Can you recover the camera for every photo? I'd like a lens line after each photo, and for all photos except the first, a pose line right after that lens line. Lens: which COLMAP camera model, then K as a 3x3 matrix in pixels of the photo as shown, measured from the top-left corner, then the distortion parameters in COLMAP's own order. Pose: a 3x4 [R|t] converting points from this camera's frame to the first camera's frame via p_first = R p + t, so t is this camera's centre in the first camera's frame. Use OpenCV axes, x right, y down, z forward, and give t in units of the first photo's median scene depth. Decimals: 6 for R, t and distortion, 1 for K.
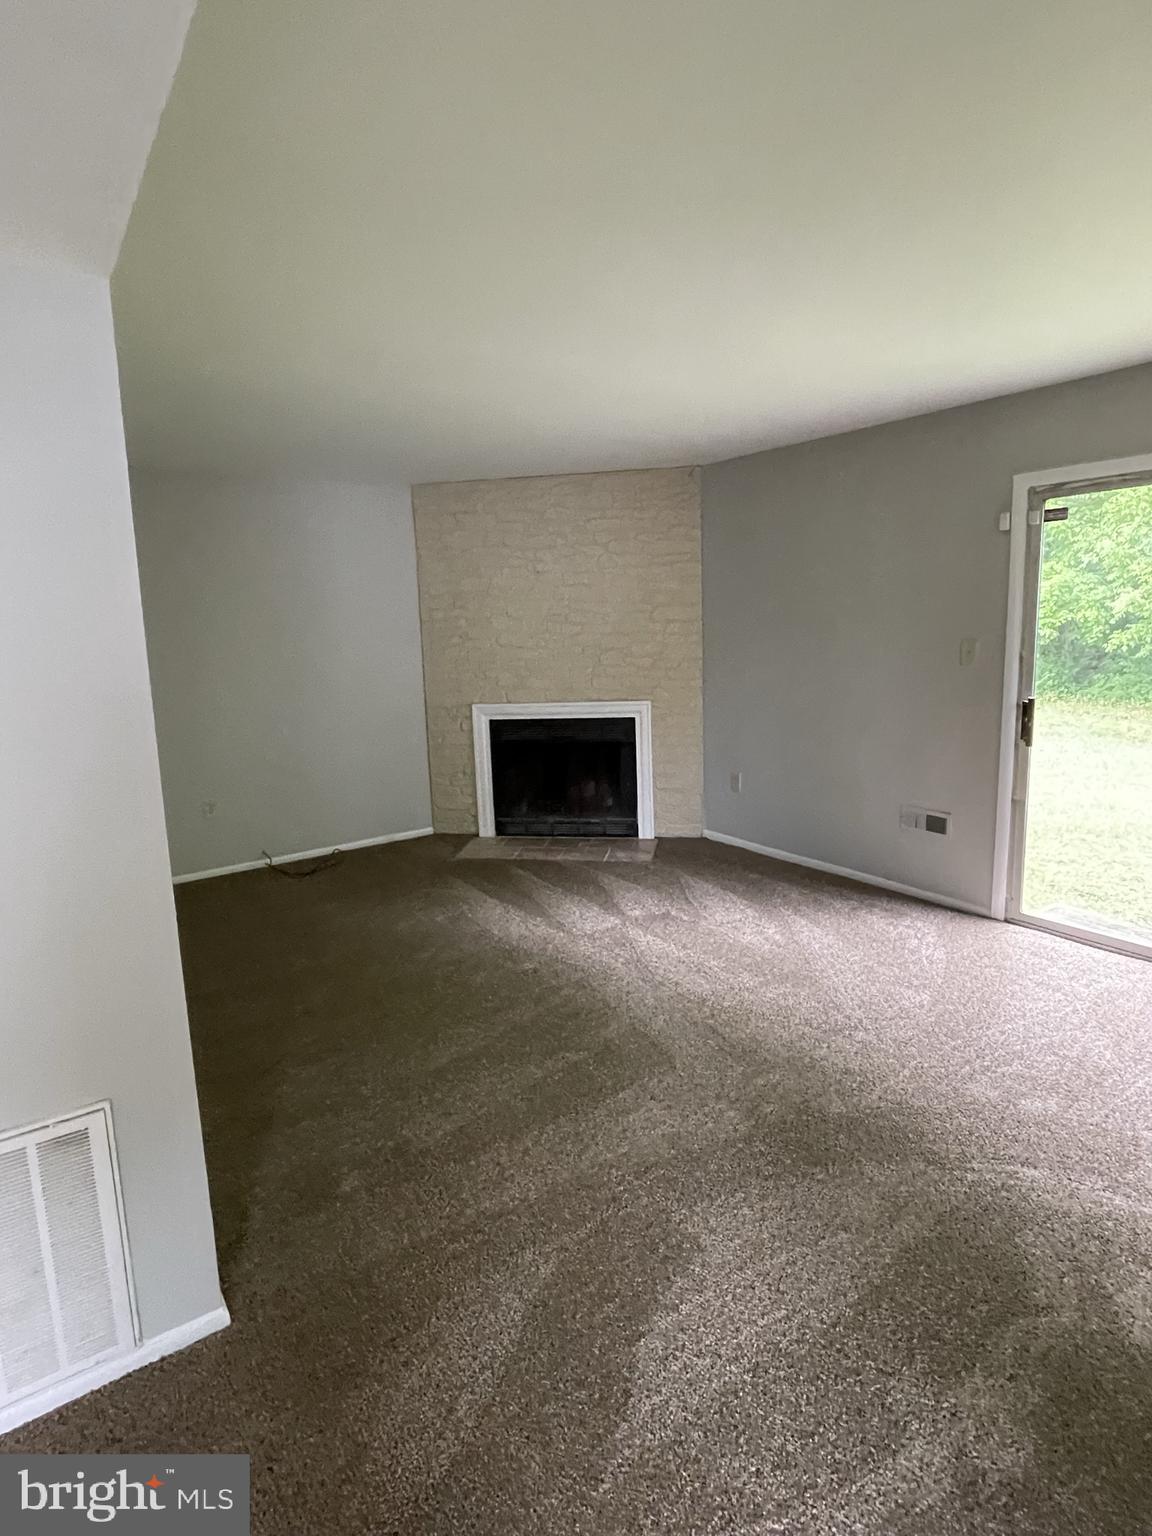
lens RADIAL K [[818.3, 0, 579.7], [0, 818.3, 775.6], [0, 0, 1]] dist [-0.002516, -0.001081]
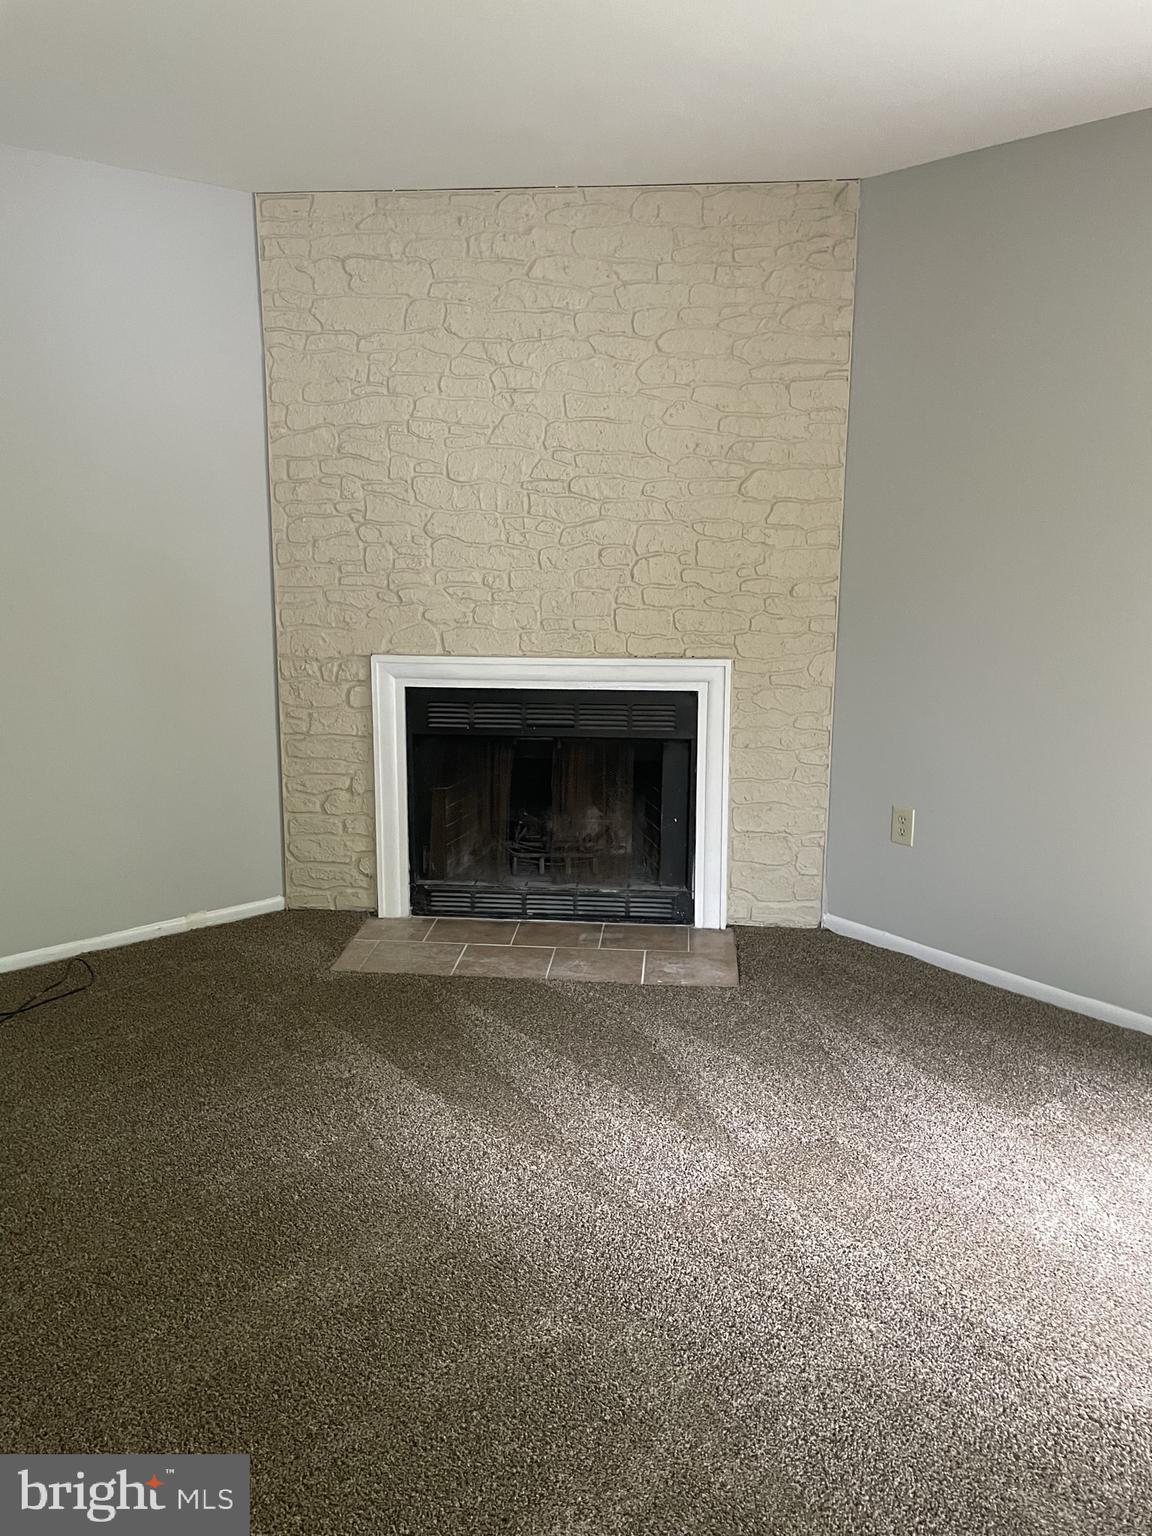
lens RADIAL K [[1168.2, 0, 570.7], [0, 1168.2, 763.9], [0, 0, 1]] dist [0.077061, -0.052744]
pose [[0.996364, 0.021416, 0.082458, -0.070492], [-0.022186, 0.999718, 0.008424, -0.030703], [-0.082254, -0.010223, 0.996559, 0.288118]]
